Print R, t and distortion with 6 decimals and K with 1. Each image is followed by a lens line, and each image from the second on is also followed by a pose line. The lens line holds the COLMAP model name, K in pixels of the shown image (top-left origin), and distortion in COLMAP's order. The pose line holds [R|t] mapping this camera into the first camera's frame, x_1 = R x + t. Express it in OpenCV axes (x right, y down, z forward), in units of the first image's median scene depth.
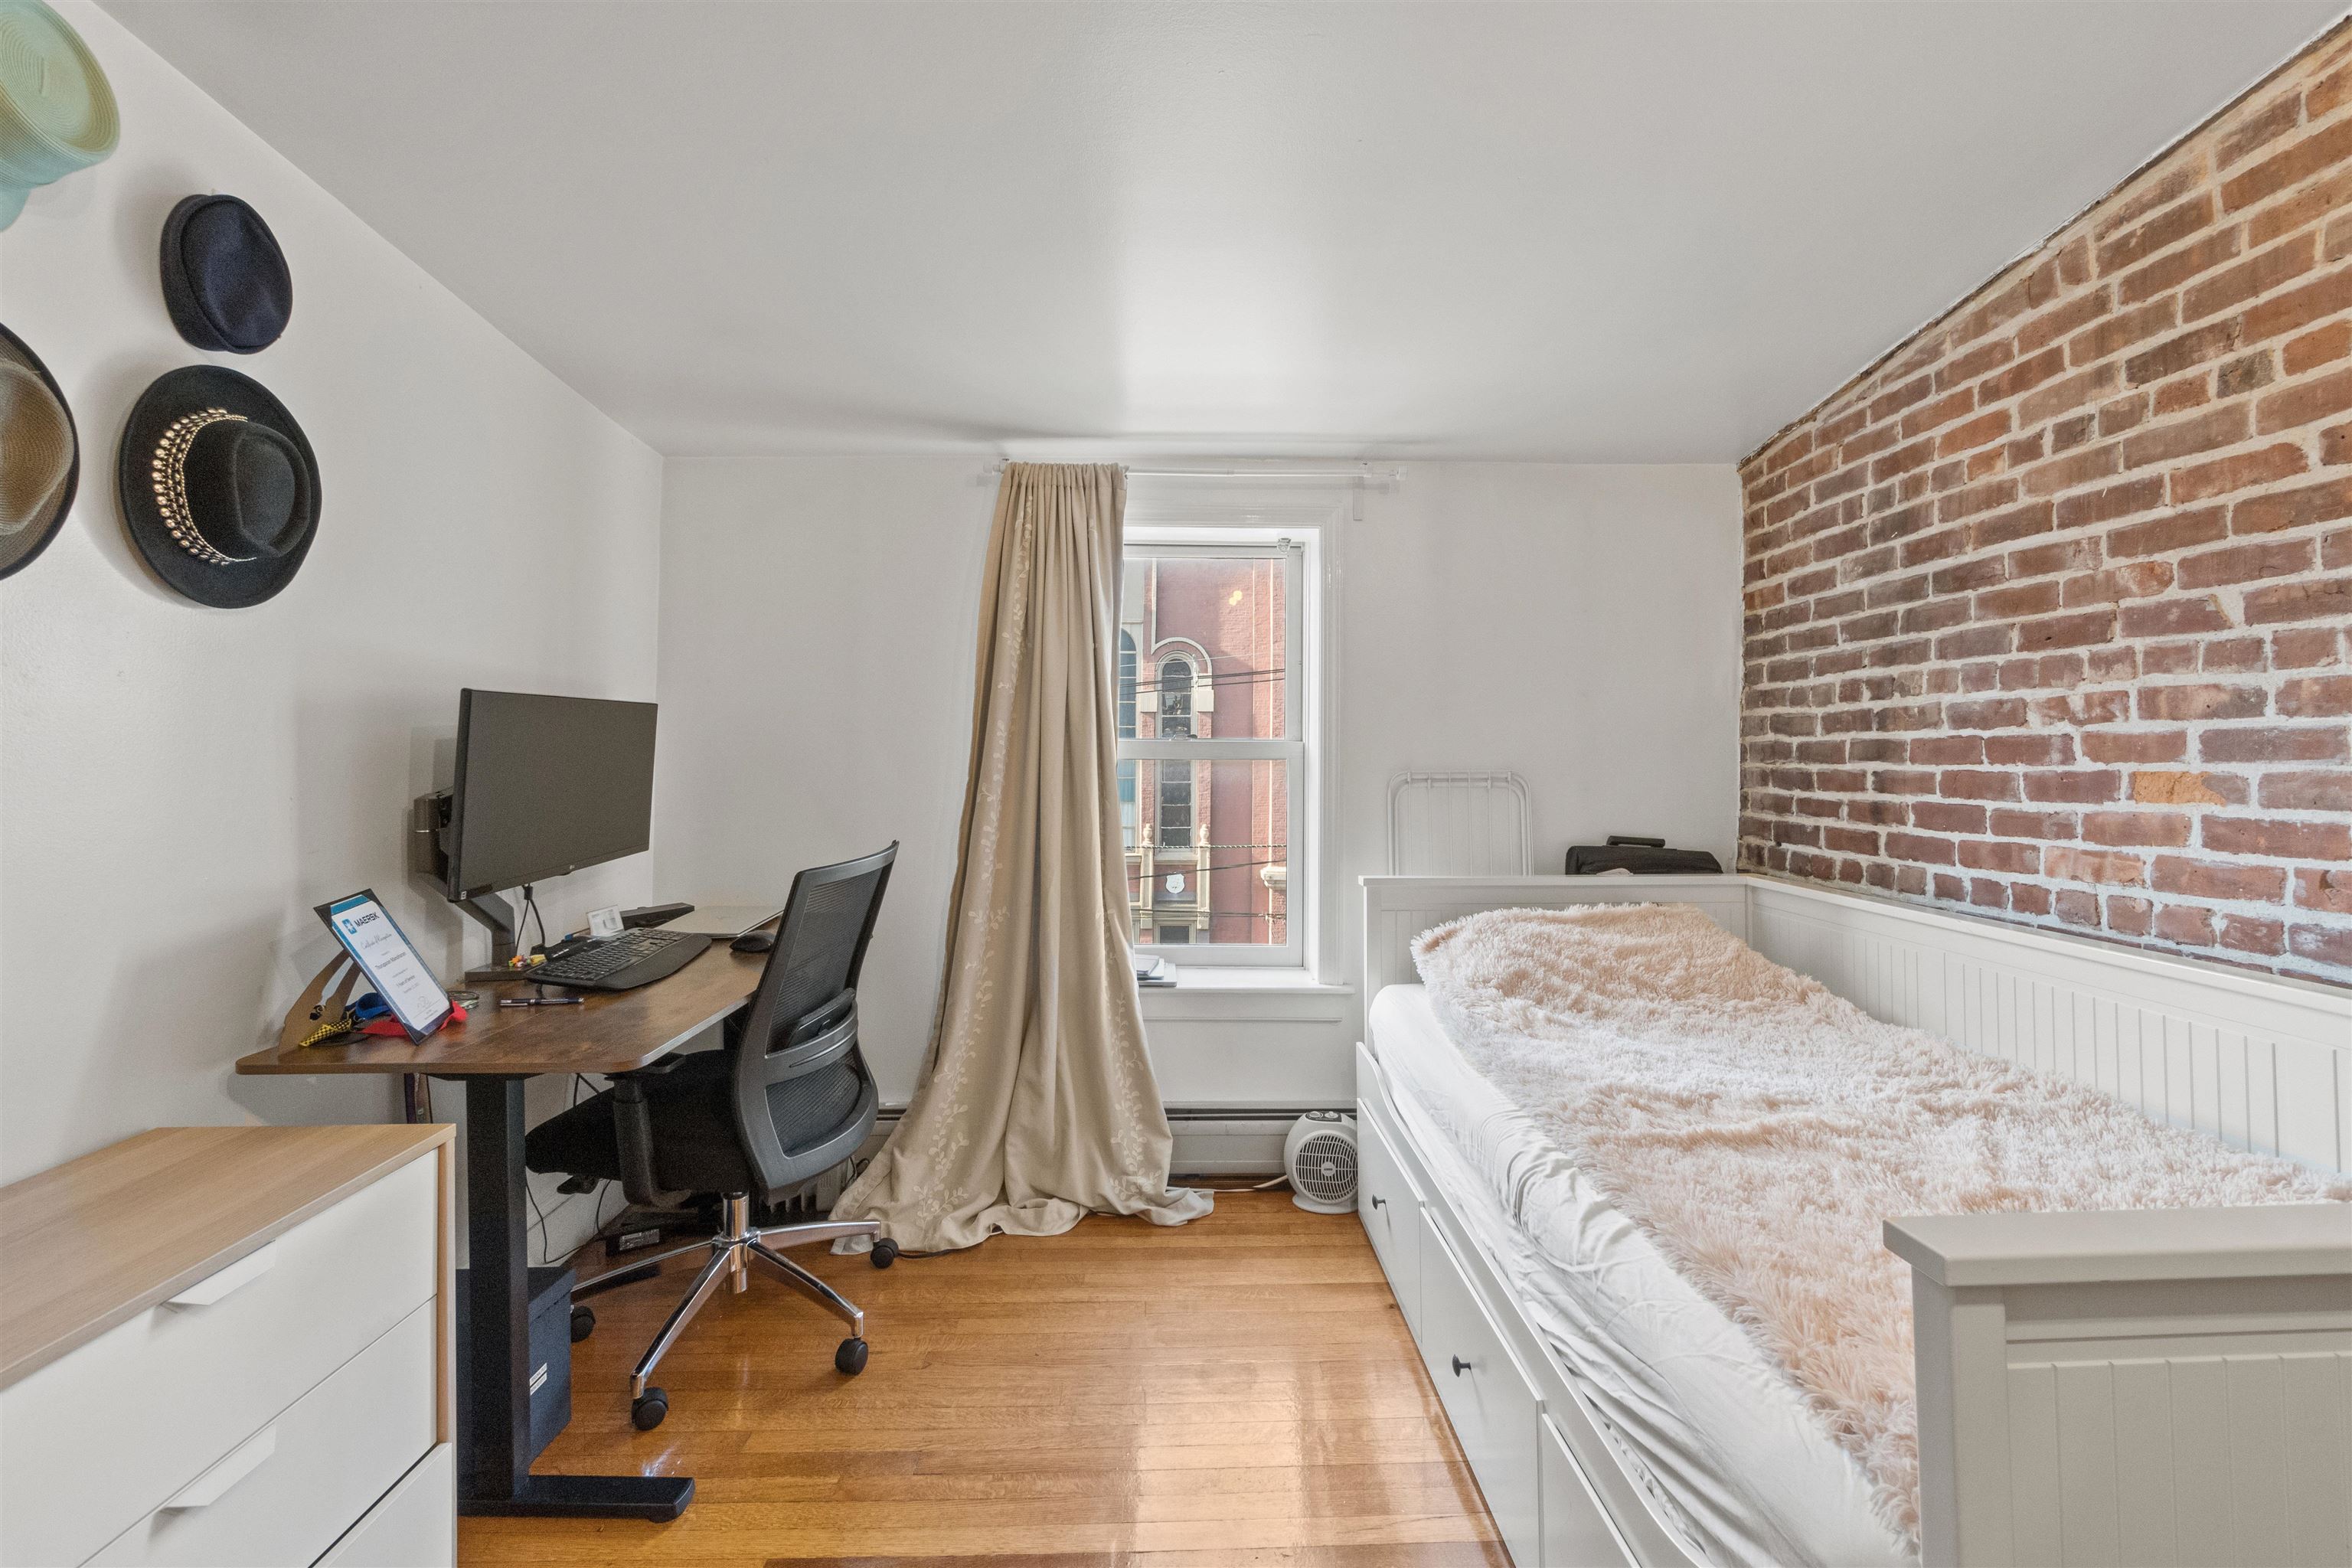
lens RADIAL K [[1044.9, 0, 1172.7], [0, 1044.9, 743.8], [0, 0, 1]] dist [-0.003166, 0.001973]
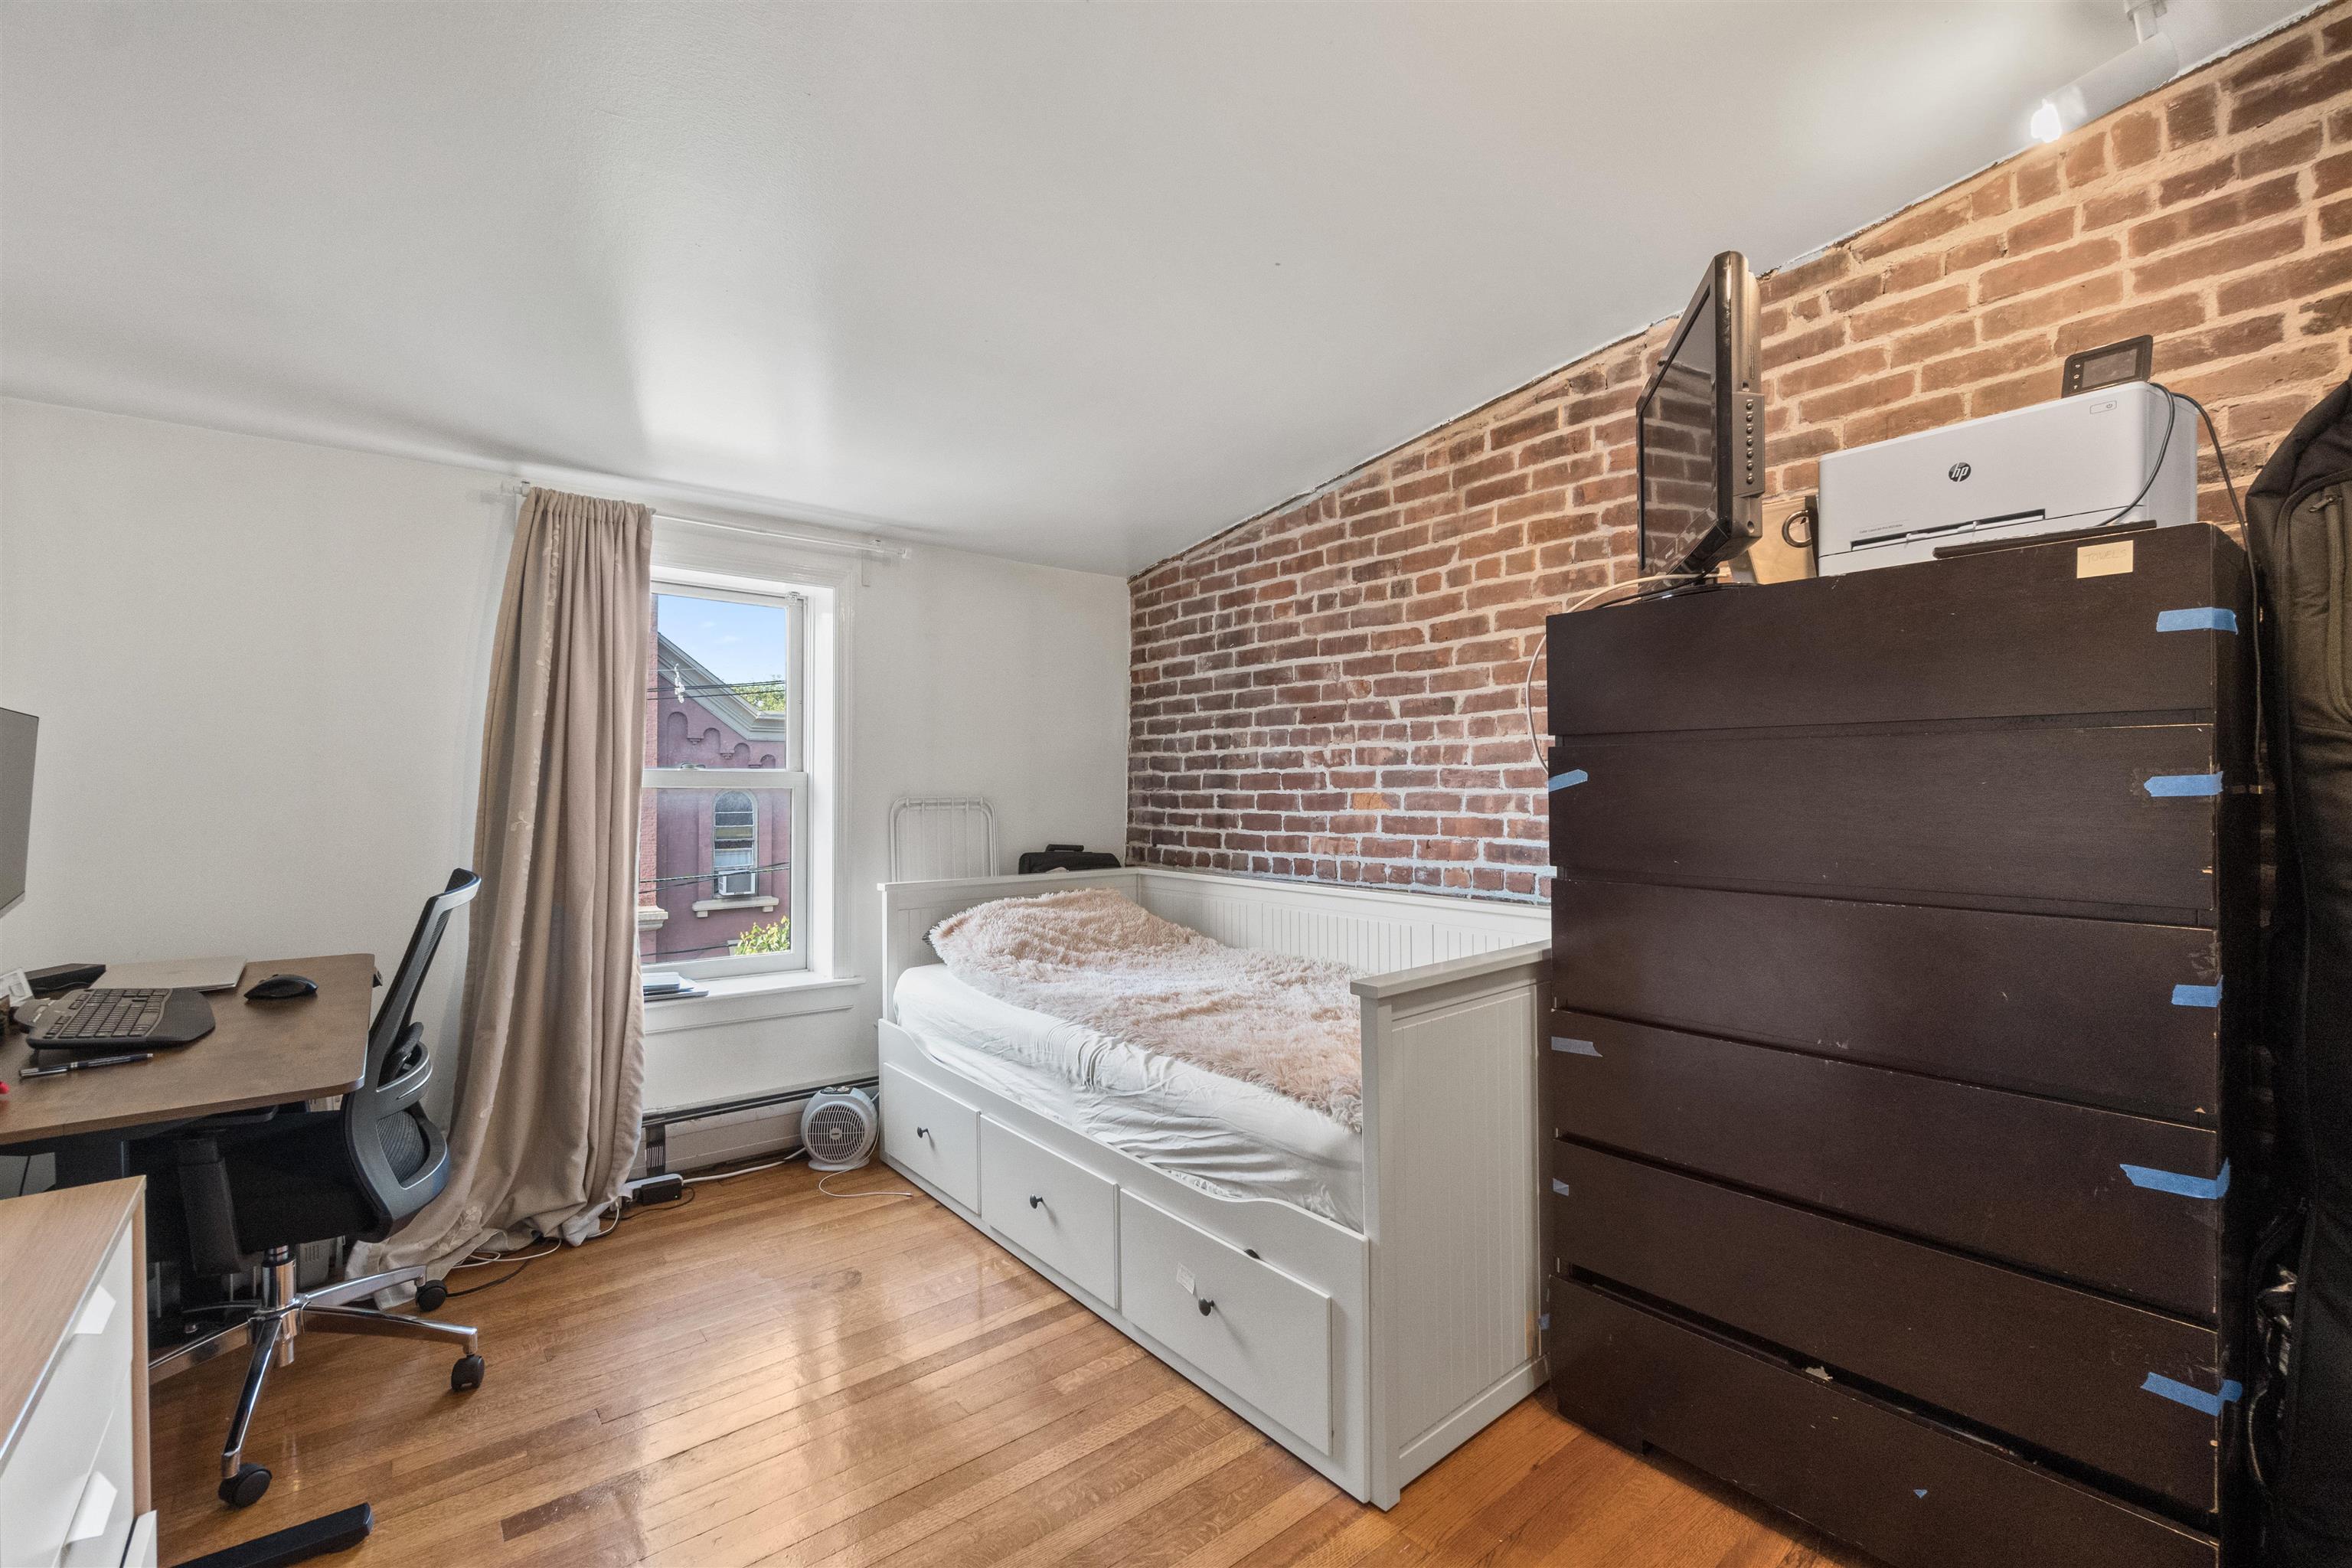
lens RADIAL K [[1018.8, 0, 1180.8], [0, 1018.8, 808.9], [0, 0, 1]] dist [-0.003729, -0.000452]
pose [[0.785372, -0.012834, 0.618891, -0.399290], [-0.007184, 0.999529, 0.029844, 0.002971], [-0.618983, -0.027884, 0.784909, -0.208313]]
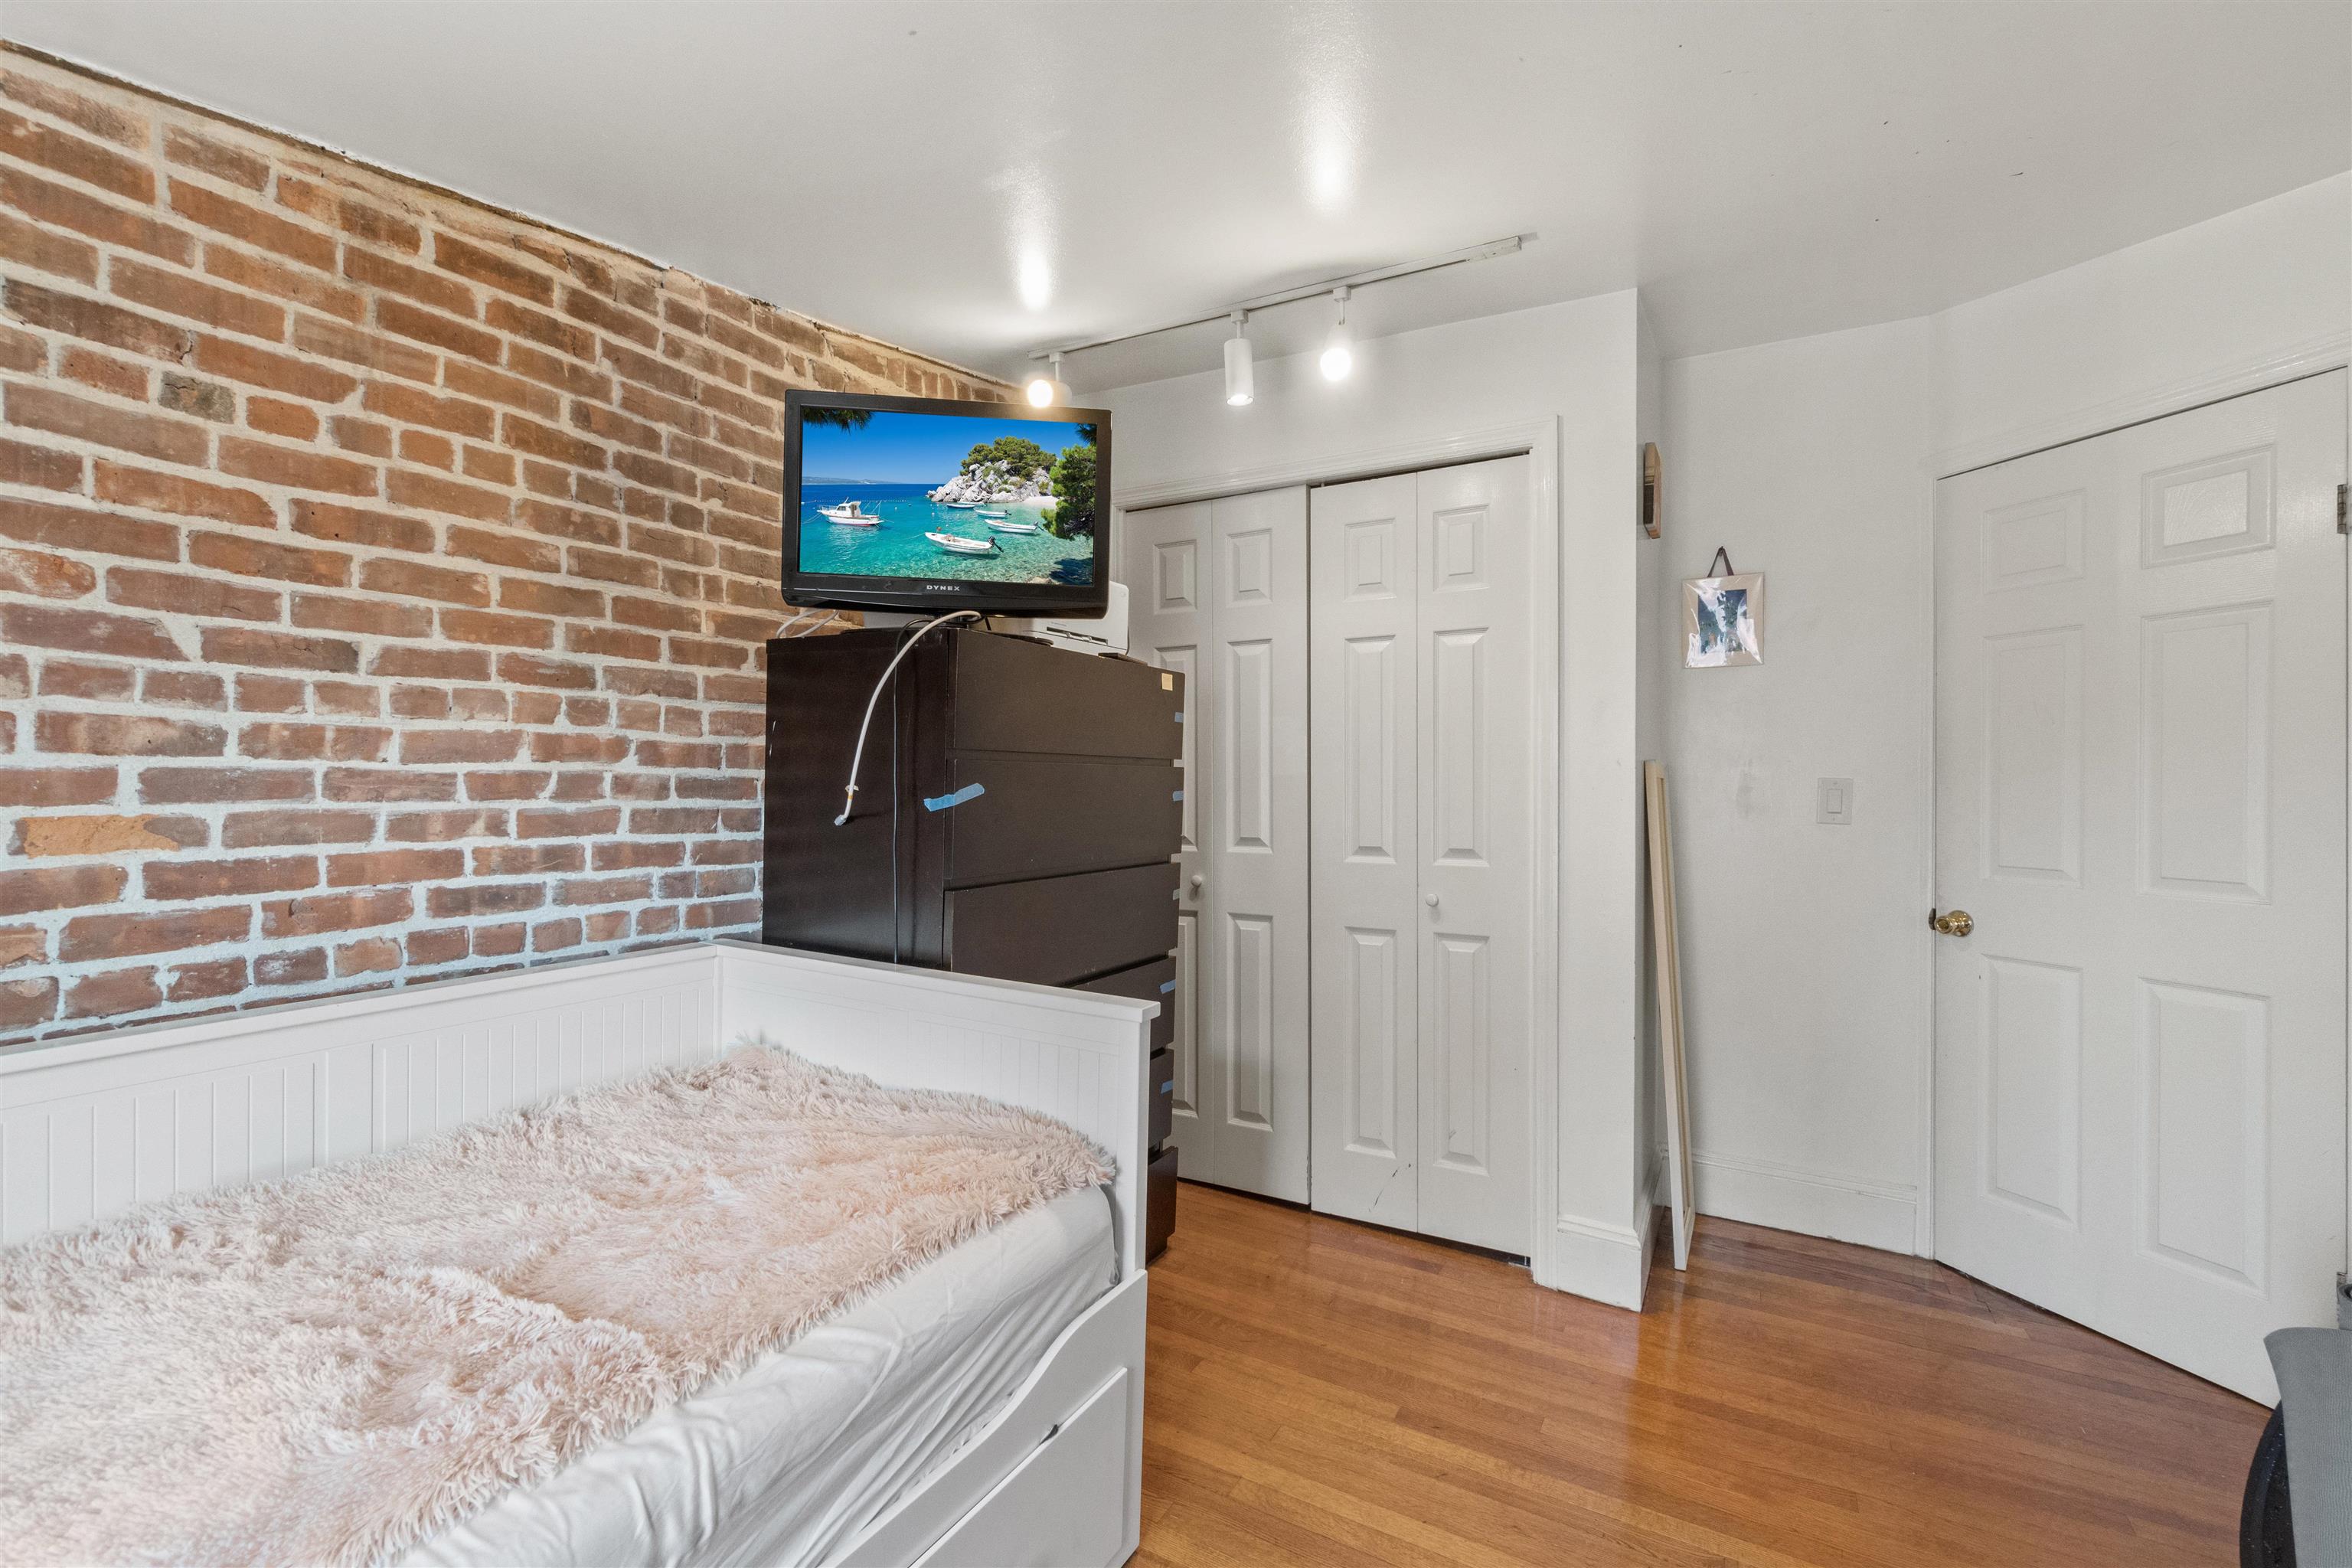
lens RADIAL K [[1018.8, 0, 1180.8], [0, 1018.8, 808.9], [0, 0, 1]] dist [-0.003729, -0.000452]
pose [[-0.865395, -0.010603, 0.500978, -0.186463], [-0.005026, 0.999909, 0.012480, 0.005911], [-0.501065, 0.008282, -0.865370, 1.125344]]
